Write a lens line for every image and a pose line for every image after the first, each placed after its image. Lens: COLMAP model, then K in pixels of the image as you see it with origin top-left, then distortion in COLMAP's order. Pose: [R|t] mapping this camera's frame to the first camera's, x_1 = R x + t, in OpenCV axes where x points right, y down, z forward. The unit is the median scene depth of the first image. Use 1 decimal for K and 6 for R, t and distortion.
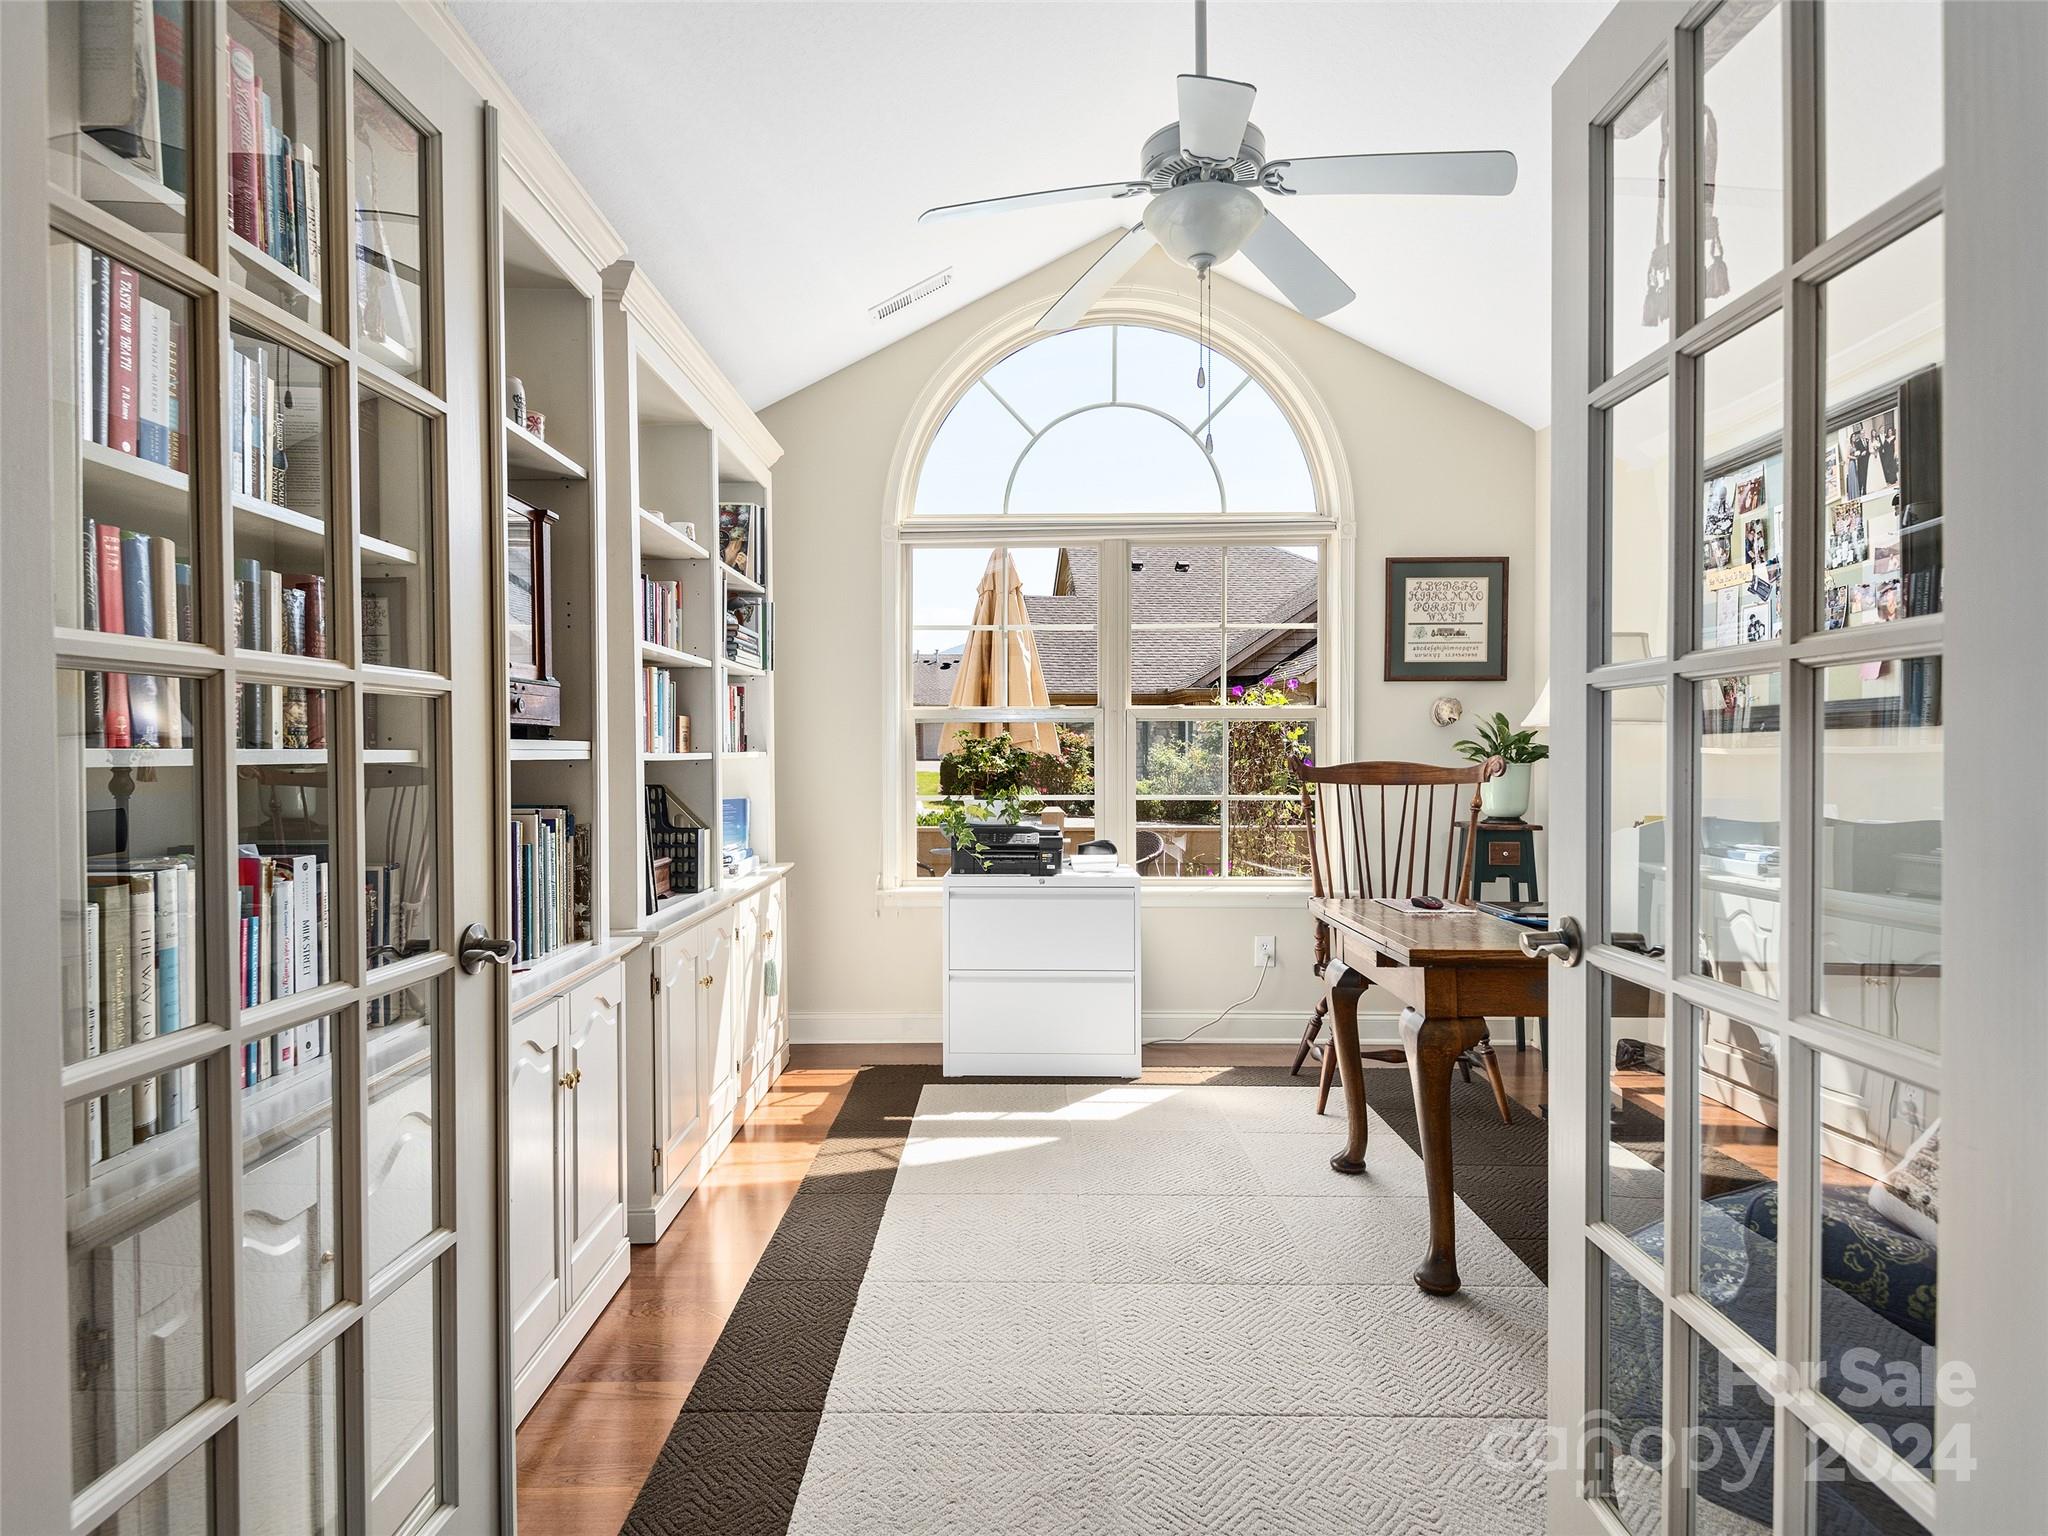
lens RADIAL K [[1151.4, 0, 1019.9], [0, 1151.4, 773.3], [0, 0, 1]] dist [0.004443, -0.012735]
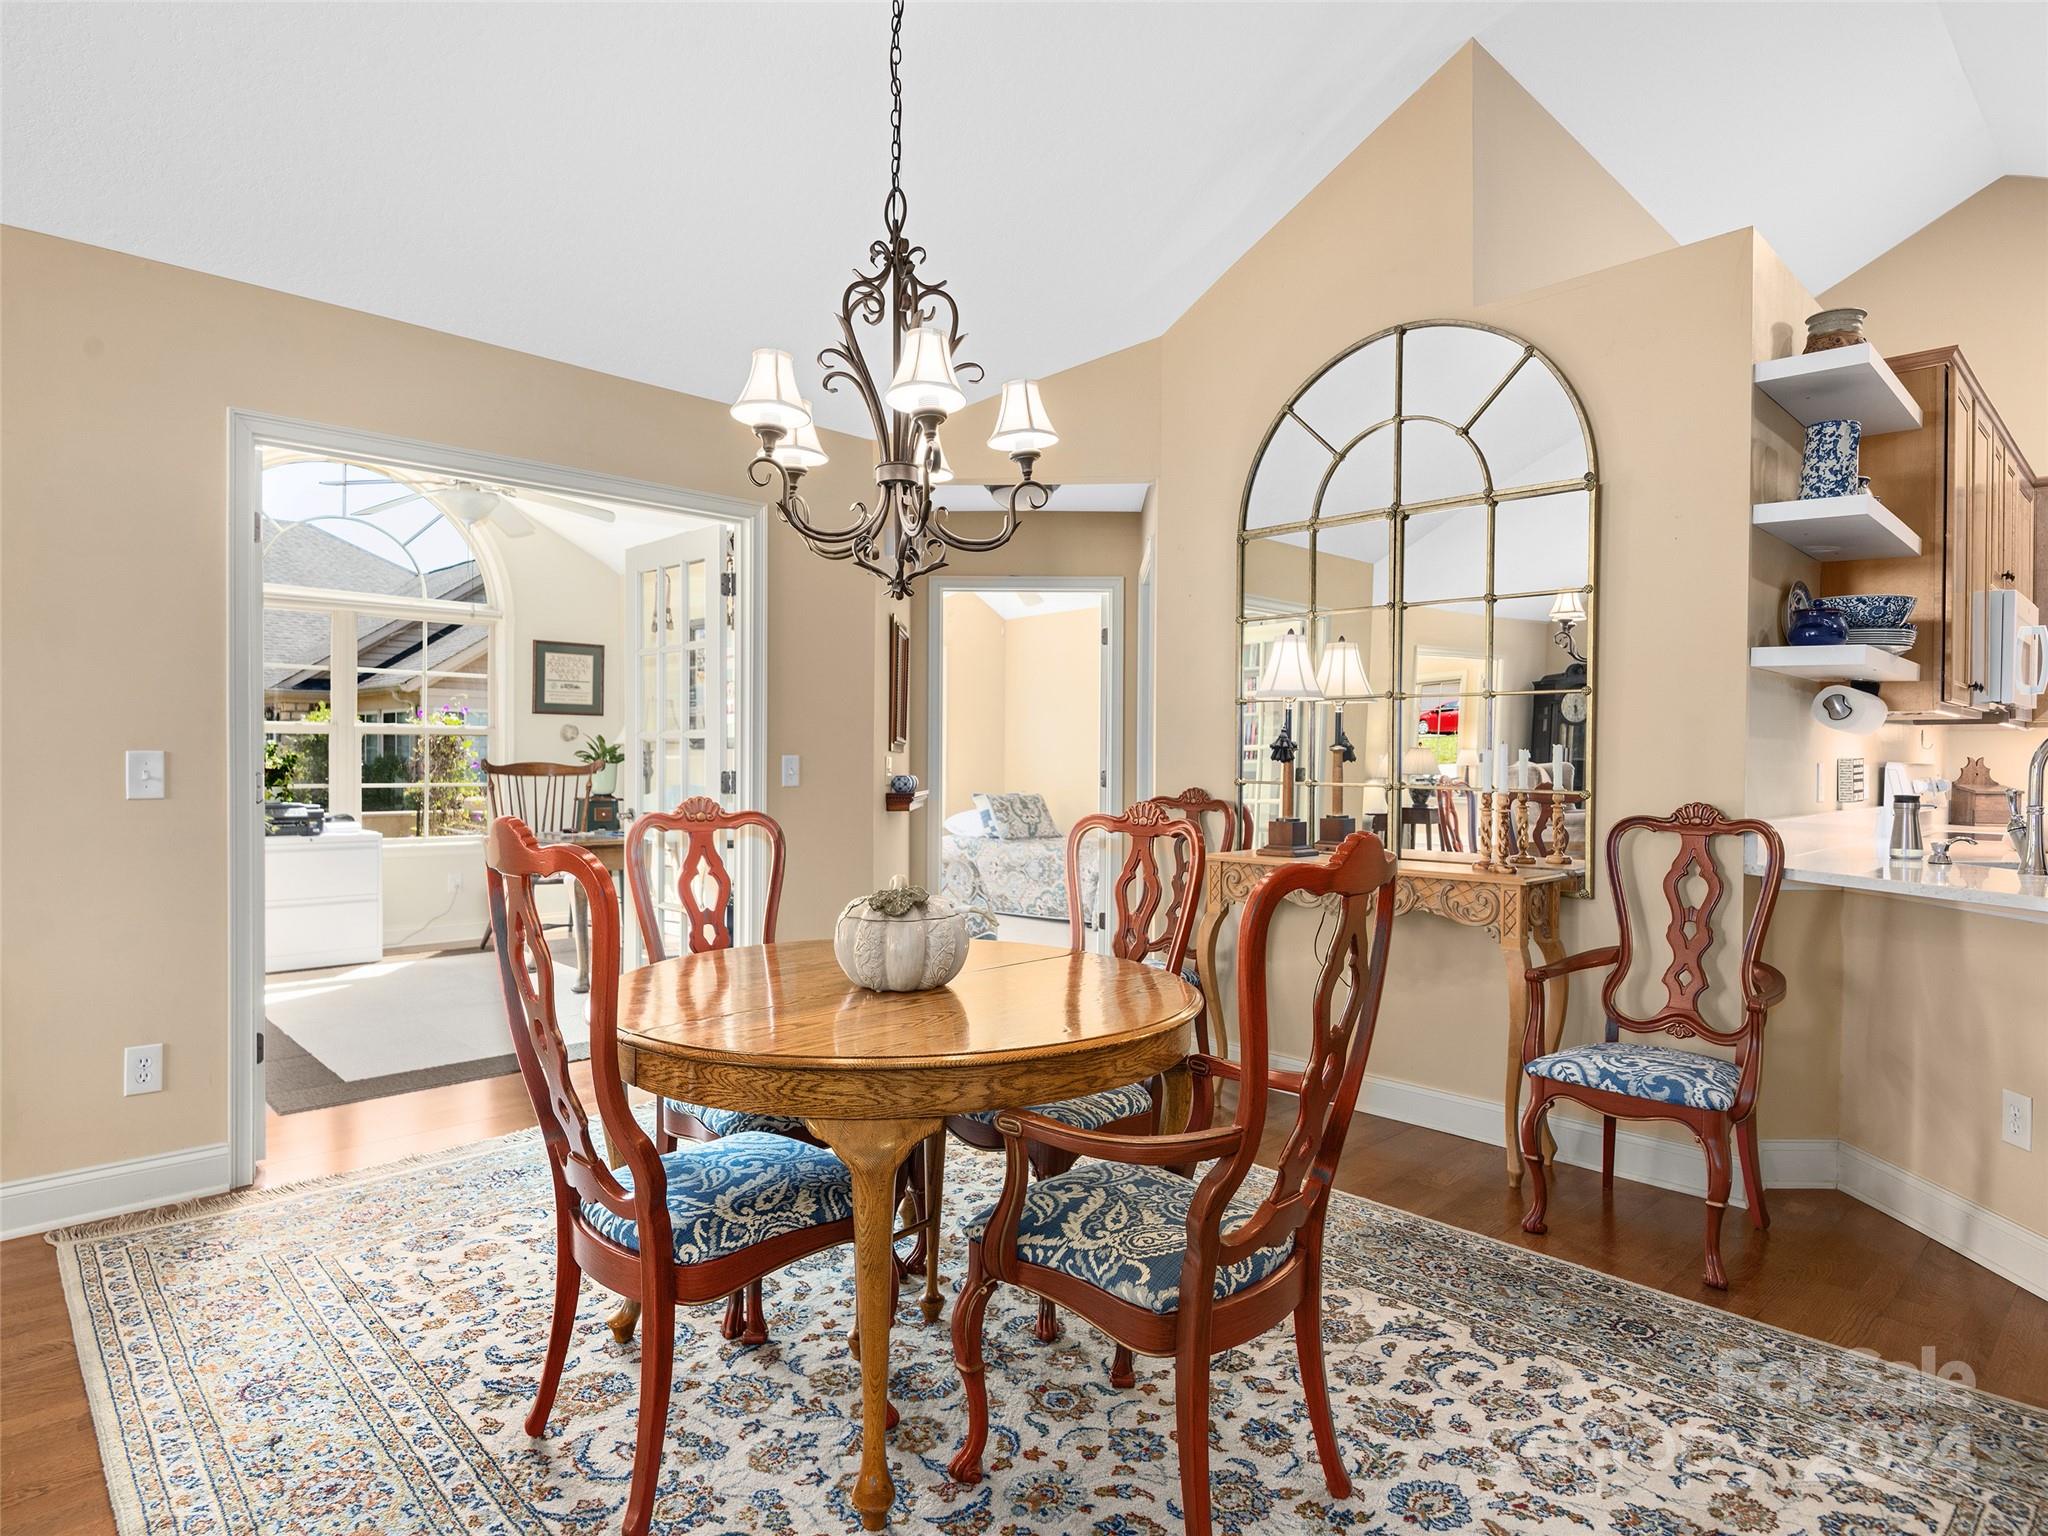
lens RADIAL K [[1151.4, 0, 1025.1], [0, 1151.4, 765.2], [0, 0, 1]] dist [0.004443, -0.012735]
pose [[0.708182, 0.004309, 0.706017, -0.354421], [-0.000302, 0.999983, -0.005801, 0.003271], [-0.706030, 0.003895, 0.708172, -0.680557]]
